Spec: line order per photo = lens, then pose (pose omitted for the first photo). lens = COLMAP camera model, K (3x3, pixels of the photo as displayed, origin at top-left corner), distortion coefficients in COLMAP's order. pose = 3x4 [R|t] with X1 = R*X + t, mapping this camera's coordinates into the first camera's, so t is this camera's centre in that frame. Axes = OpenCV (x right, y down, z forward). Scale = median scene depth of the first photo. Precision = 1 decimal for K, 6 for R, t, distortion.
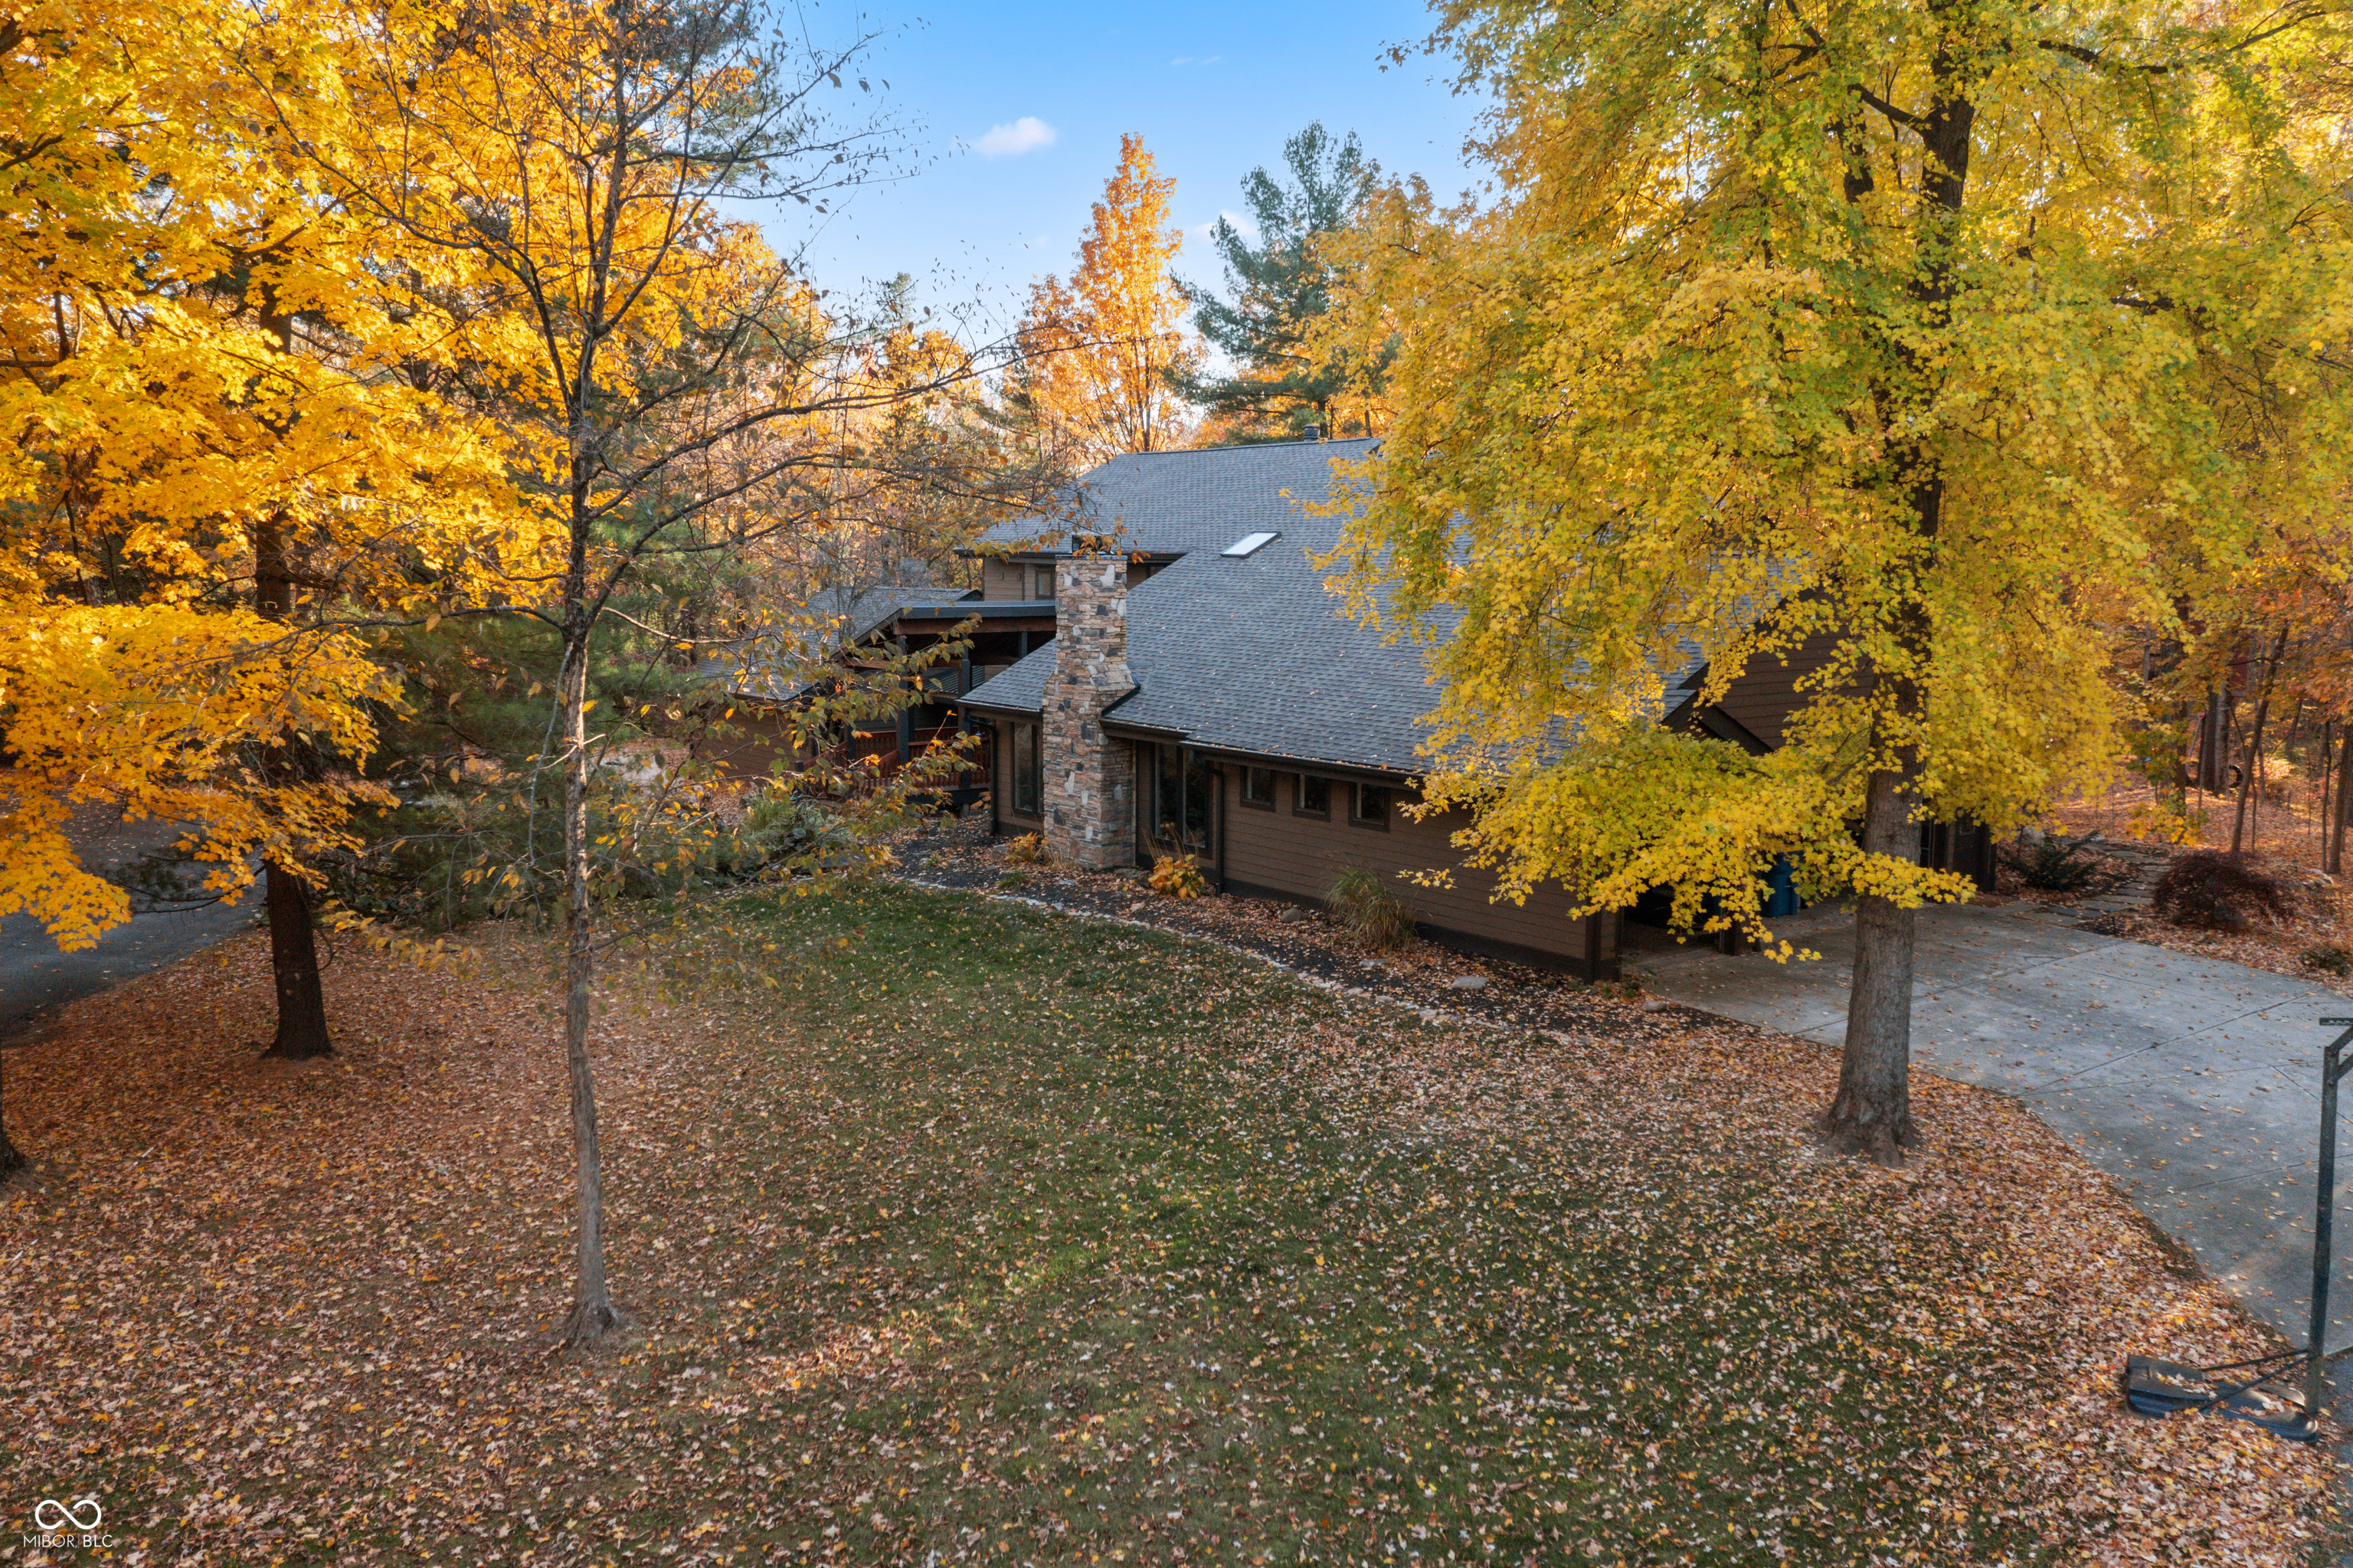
lens RADIAL K [[1861.8, 0, 1168.2], [0, 1861.8, 781.7], [0, 0, 1]] dist [-0.011939, -0.000643]
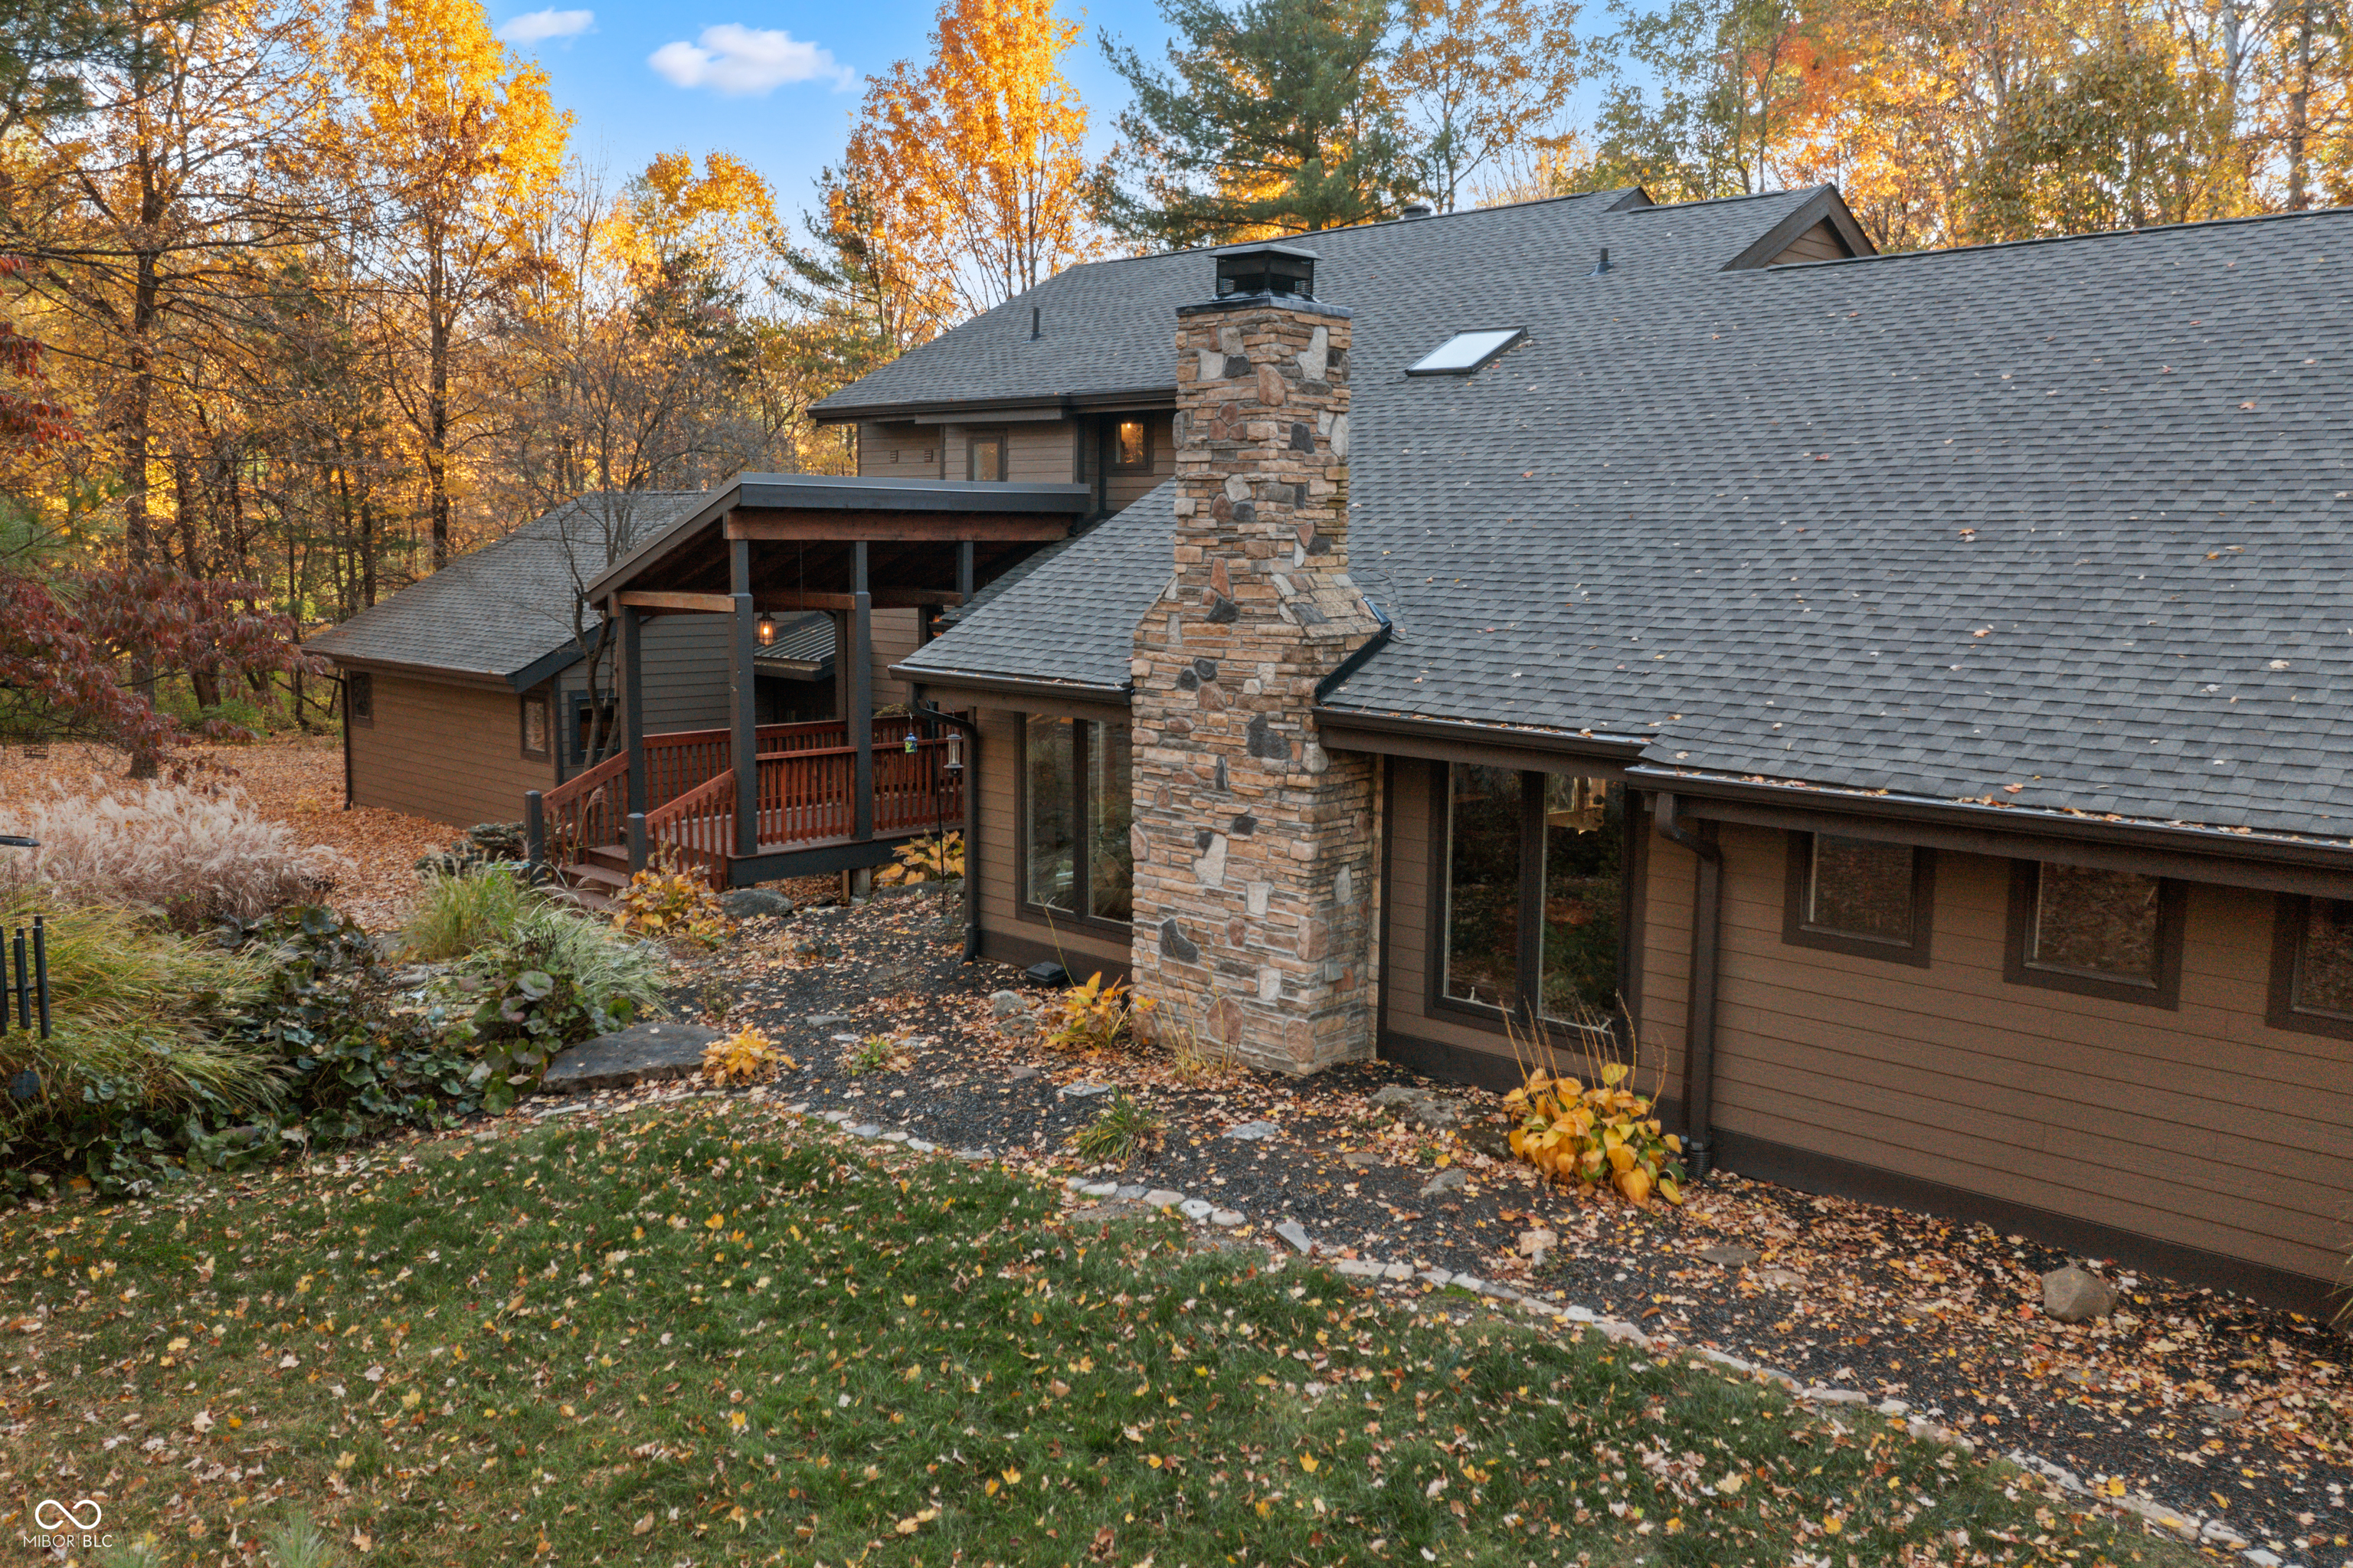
lens RADIAL K [[1861.8, 0, 1179.8], [0, 1861.8, 788.0], [0, 0, 1]] dist [-0.011939, -0.000643]
pose [[0.990438, -0.015696, 0.137064, -0.118053], [0.013733, 0.999789, 0.015254, -0.022484], [-0.137275, -0.013226, 0.990445, 0.599833]]
